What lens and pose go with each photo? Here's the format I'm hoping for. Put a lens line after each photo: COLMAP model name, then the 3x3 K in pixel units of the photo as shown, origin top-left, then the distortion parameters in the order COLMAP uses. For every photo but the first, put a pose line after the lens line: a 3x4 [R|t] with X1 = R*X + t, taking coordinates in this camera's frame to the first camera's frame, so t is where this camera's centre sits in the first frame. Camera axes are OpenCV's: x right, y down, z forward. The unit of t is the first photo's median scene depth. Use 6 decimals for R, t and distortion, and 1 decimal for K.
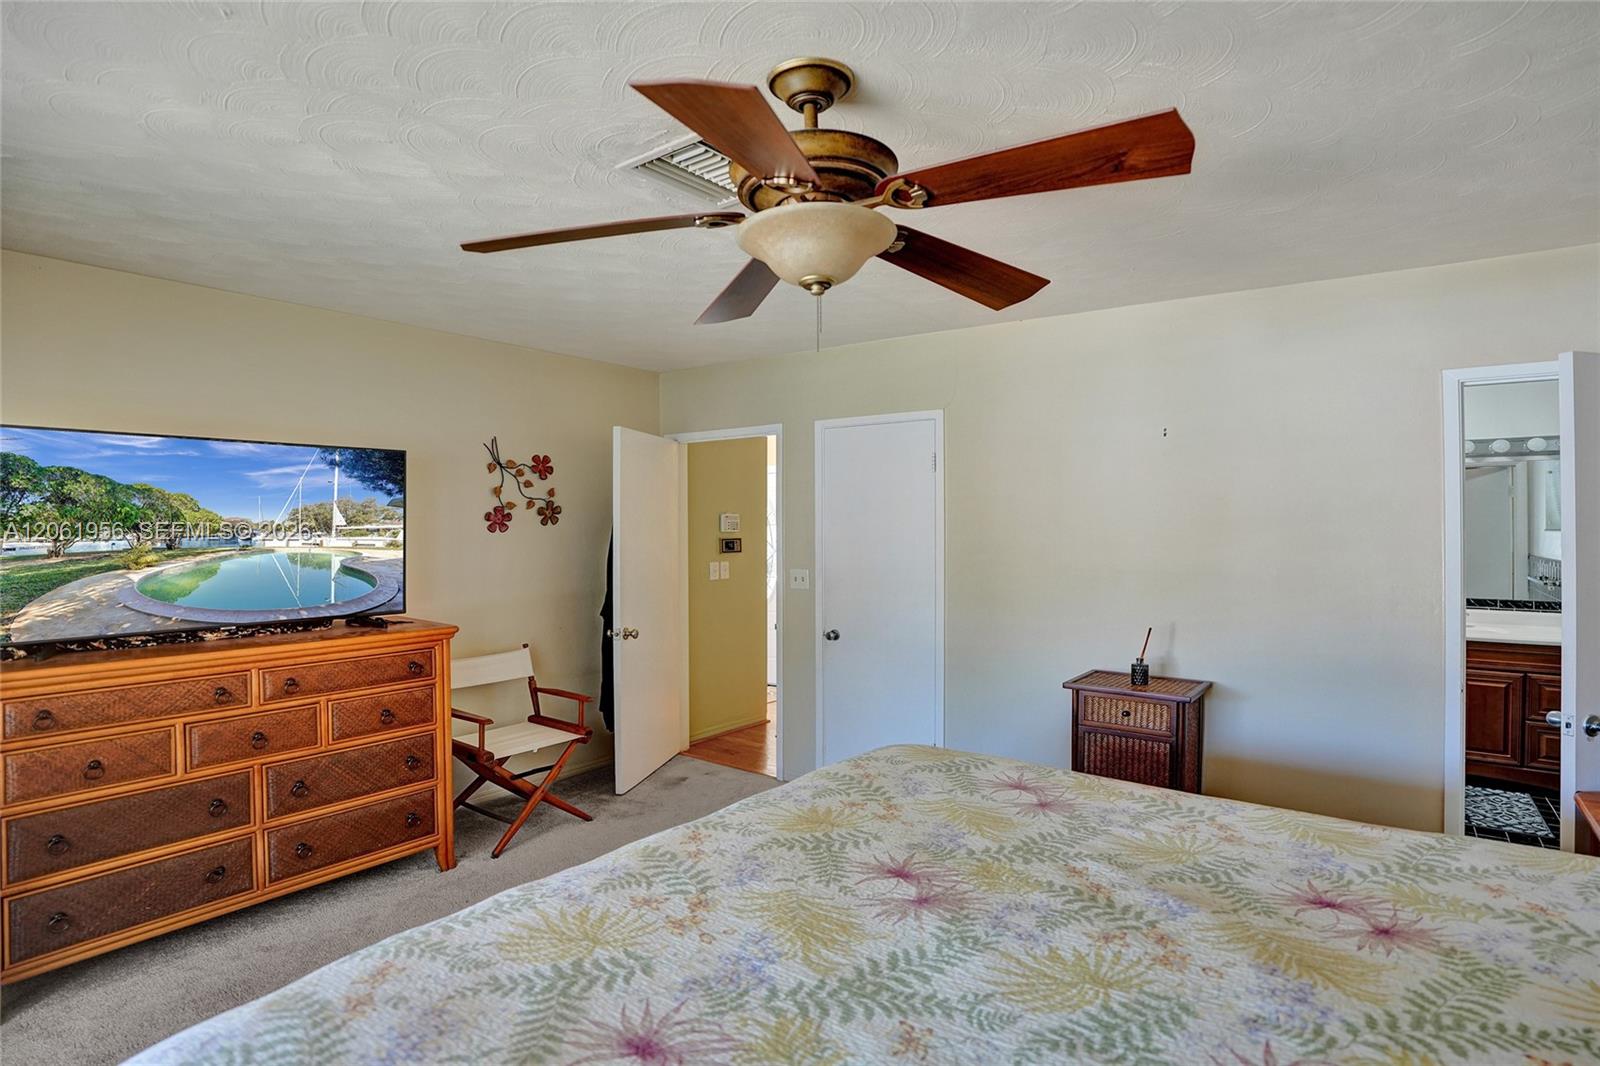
lens RADIAL K [[830.9, 0, 806.7], [0, 830.9, 525.3], [0, 0, 1]] dist [-0.069529, 0.028665]
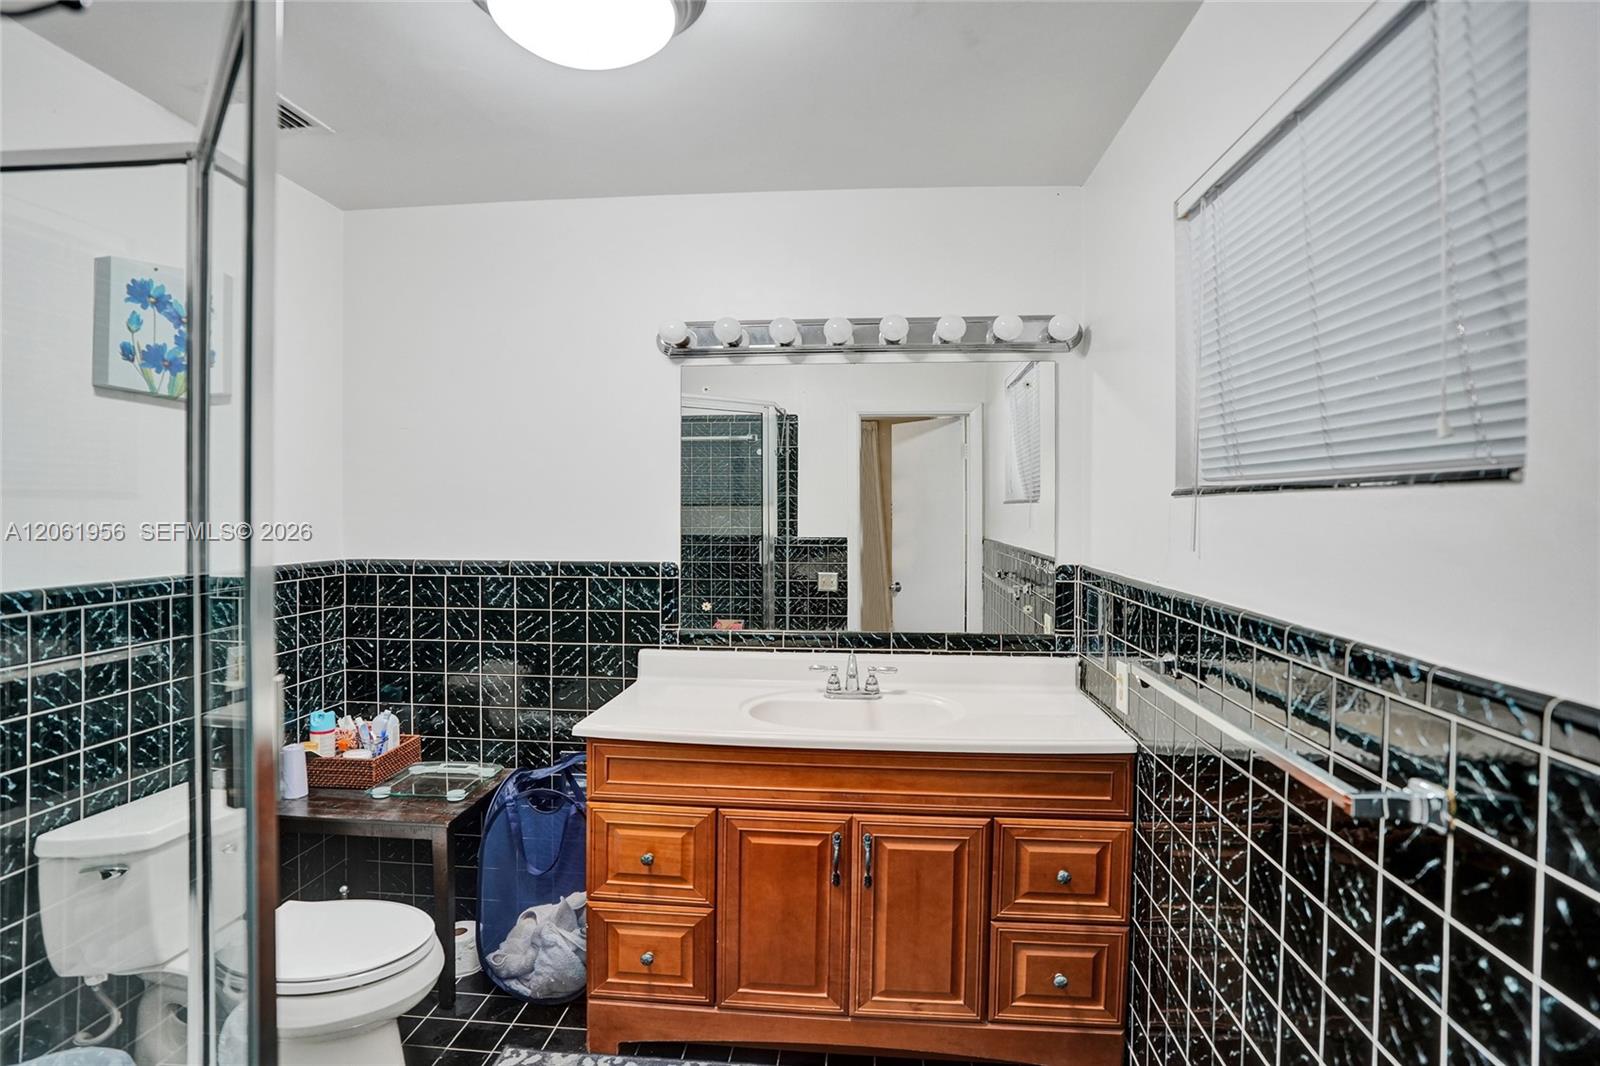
lens RADIAL K [[830.9, 0, 806.7], [0, 830.9, 525.3], [0, 0, 1]] dist [-0.069529, 0.028665]
pose [[0.857798, 0.001962, 0.513983, 0.294485], [-0.005273, 0.999974, 0.004983, 0.011805], [-0.513960, -0.006985, 0.857786, 0.338625]]
